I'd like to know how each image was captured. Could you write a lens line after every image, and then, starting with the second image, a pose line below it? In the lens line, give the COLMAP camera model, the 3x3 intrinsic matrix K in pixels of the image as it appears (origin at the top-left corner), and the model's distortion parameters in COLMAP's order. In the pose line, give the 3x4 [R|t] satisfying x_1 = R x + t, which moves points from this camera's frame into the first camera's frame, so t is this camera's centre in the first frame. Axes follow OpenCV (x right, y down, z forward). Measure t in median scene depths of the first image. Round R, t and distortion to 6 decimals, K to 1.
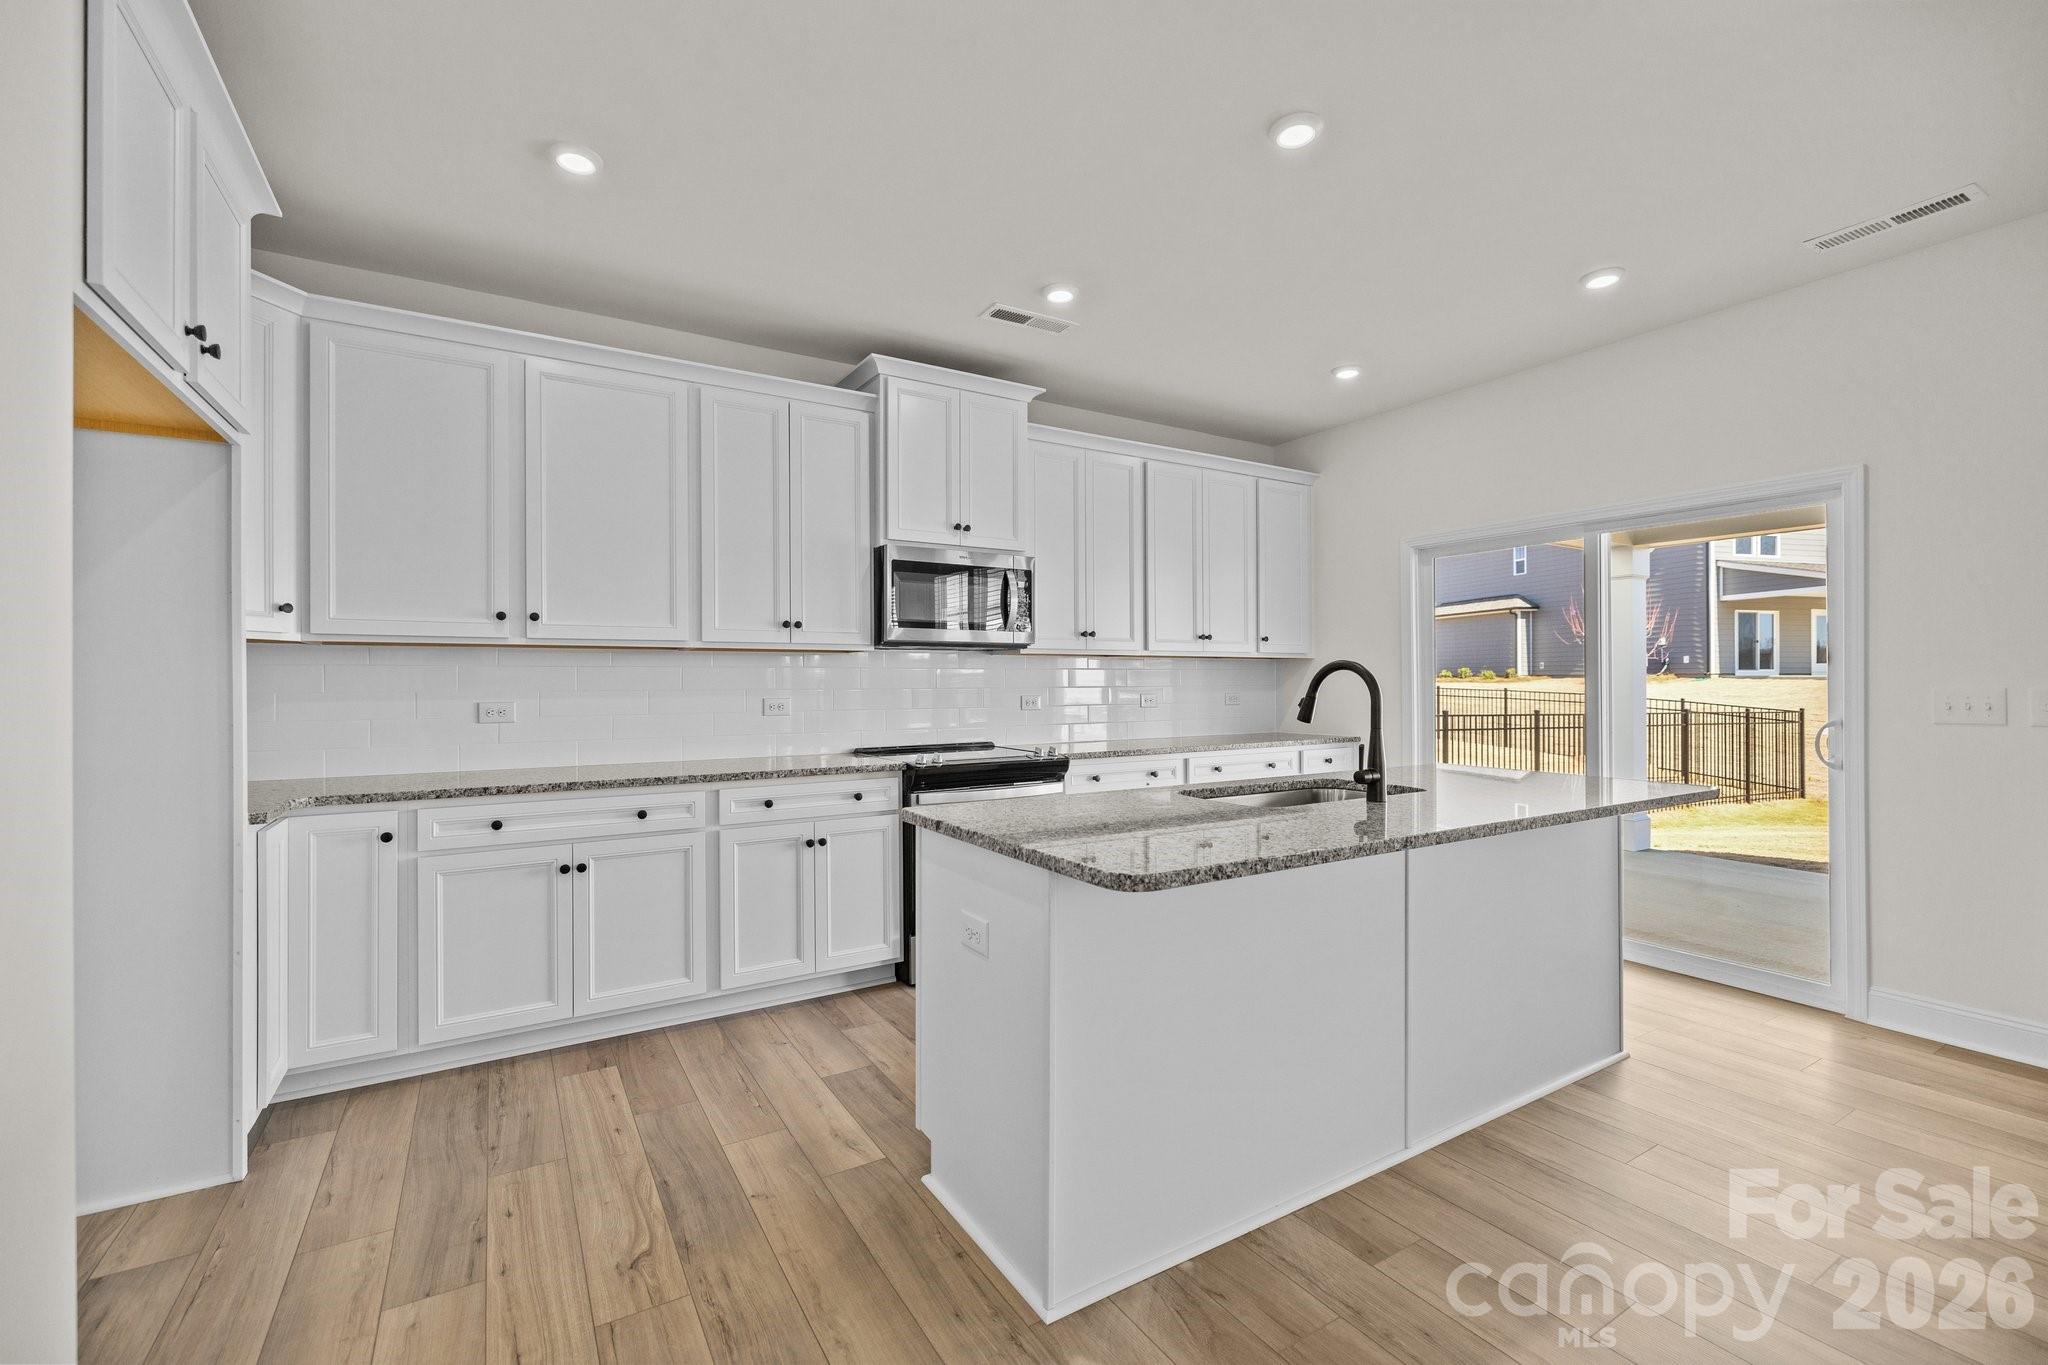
lens RADIAL K [[859.9, 0, 1009.9], [0, 859.9, 675.0], [0, 0, 1]] dist [0.000269, -0.000983]
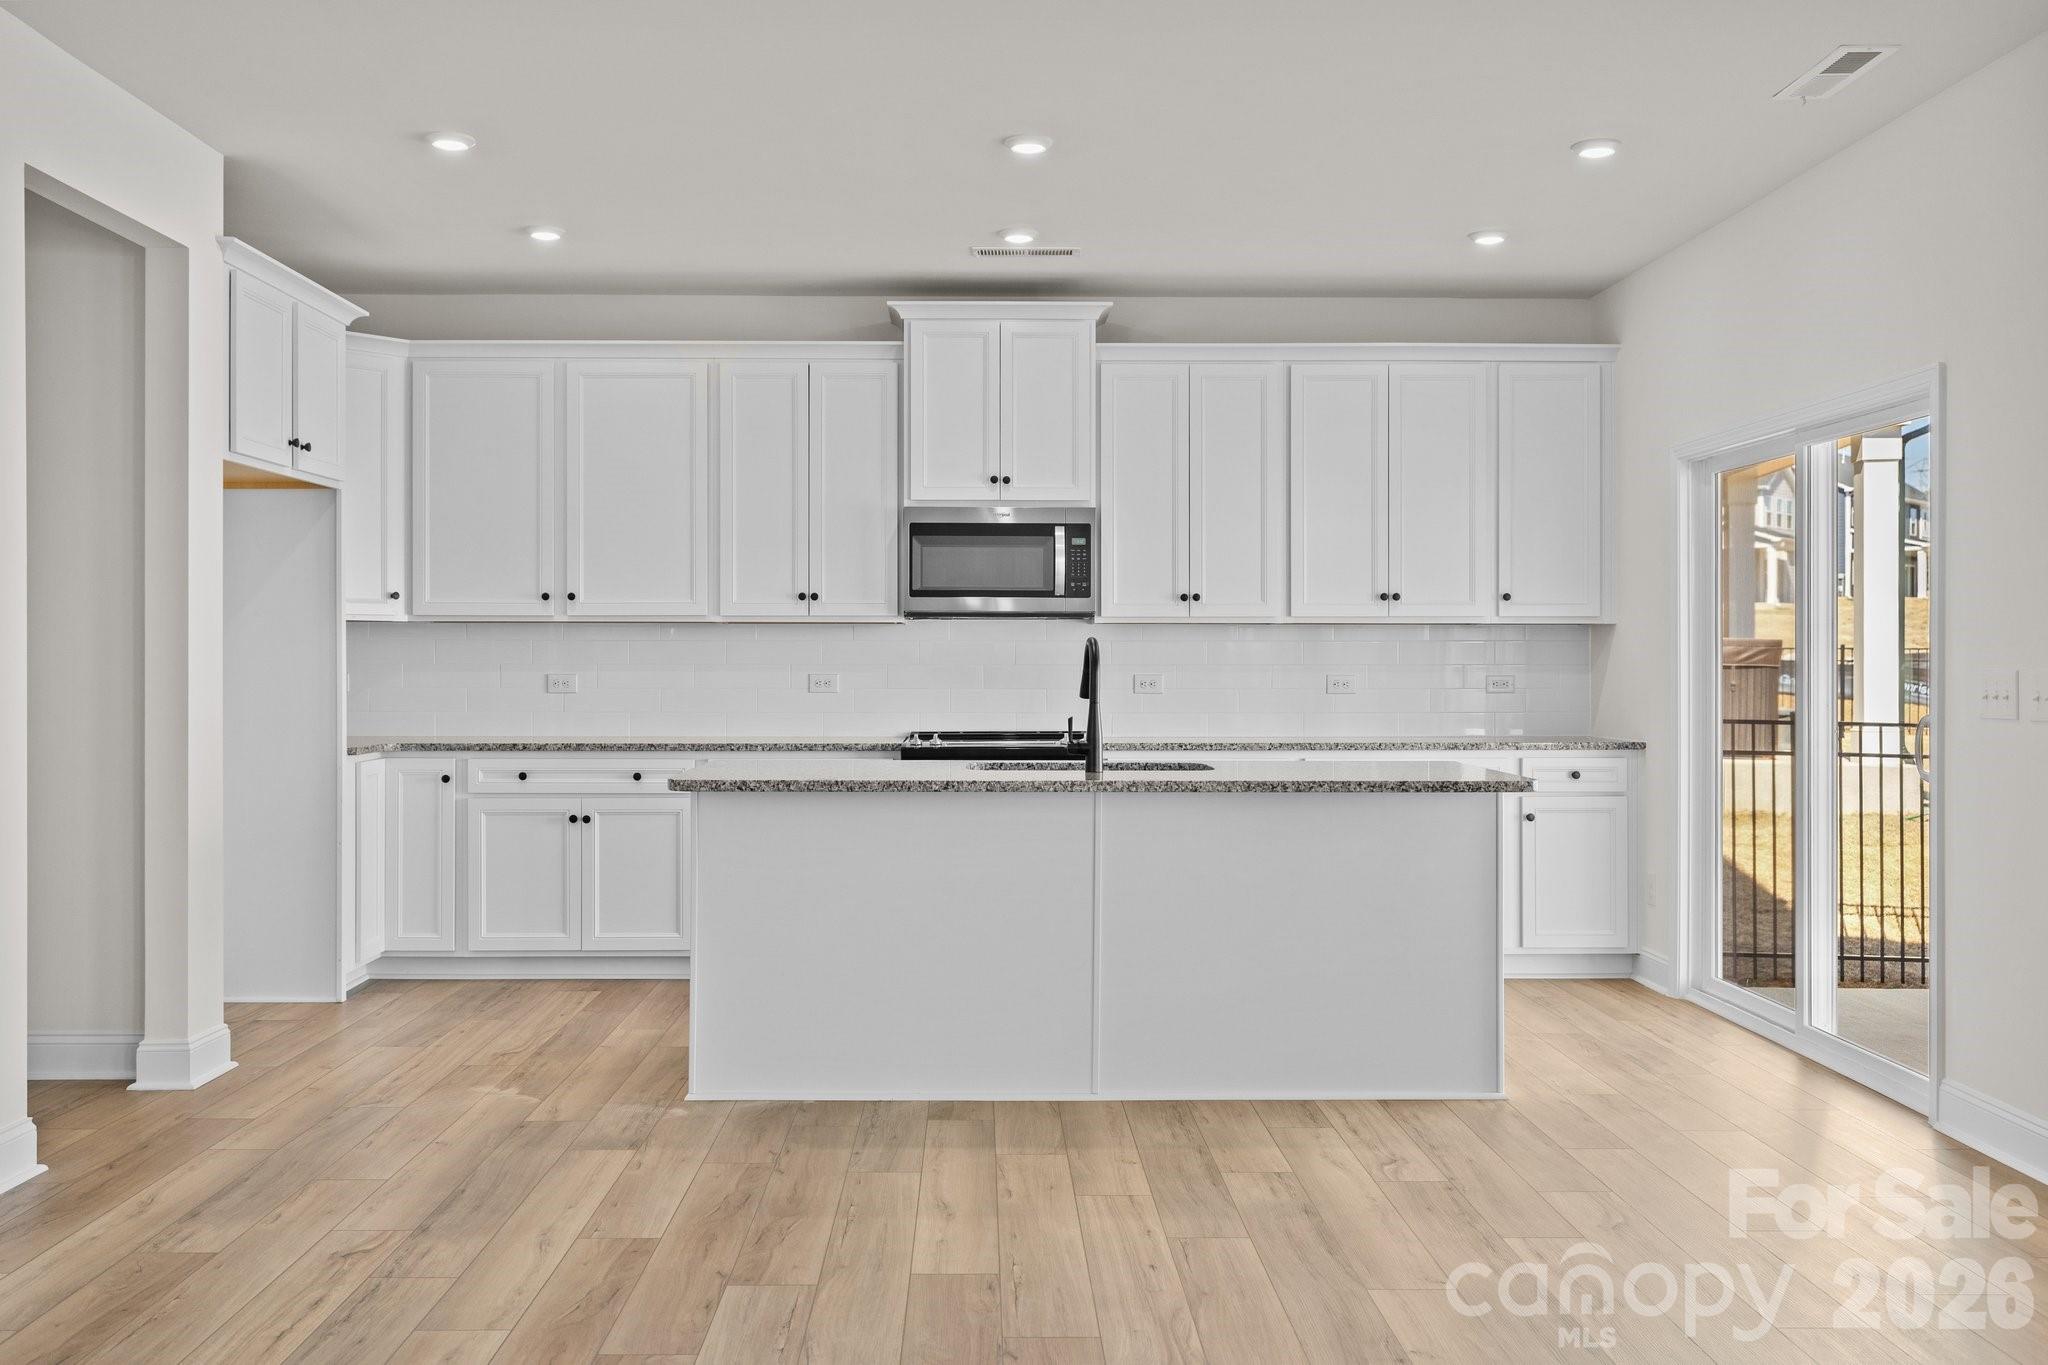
lens RADIAL K [[1788.3, 0, 1015.3], [0, 1788.3, 665.3], [0, 0, 1]] dist [-0.004060, 0.007321]
pose [[0.869151, 0.006329, -0.494507, 1.109456], [-0.000417, 0.999927, 0.012066, -0.007449], [0.494547, -0.010281, 0.869090, -0.736118]]
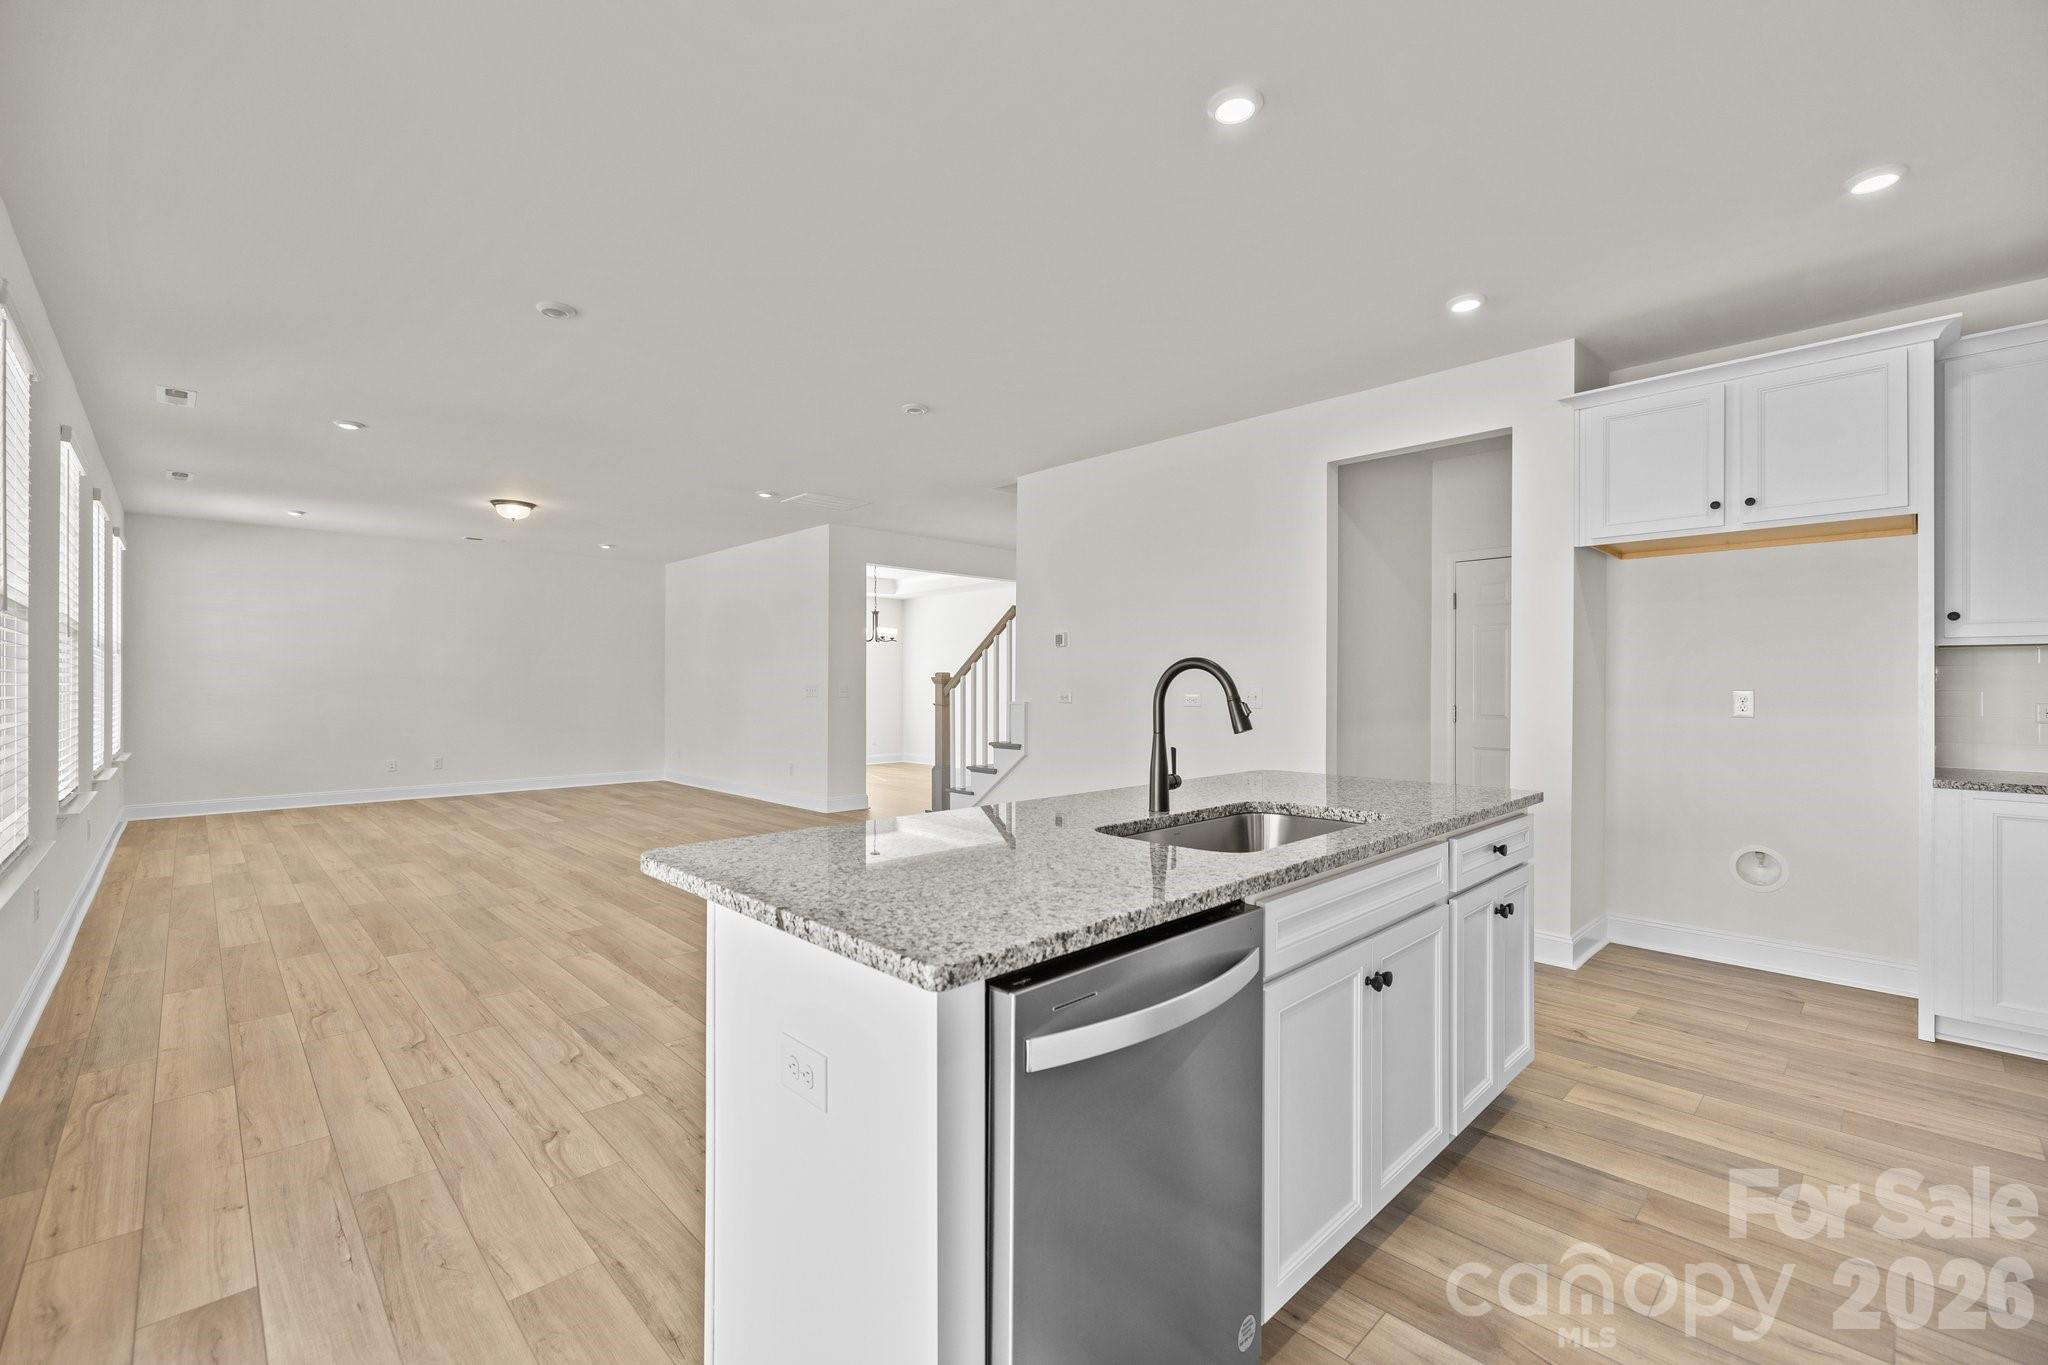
lens RADIAL K [[868.3, 0, 995.2], [0, 868.3, 678.1], [0, 0, 1]] dist [0.001643, 0.012838]
pose [[-0.977371, 0.002570, -0.211516, 0.625127], [0.005141, 0.999919, -0.011604, 0.006393], [0.211470, -0.012429, -0.977306, 1.478879]]
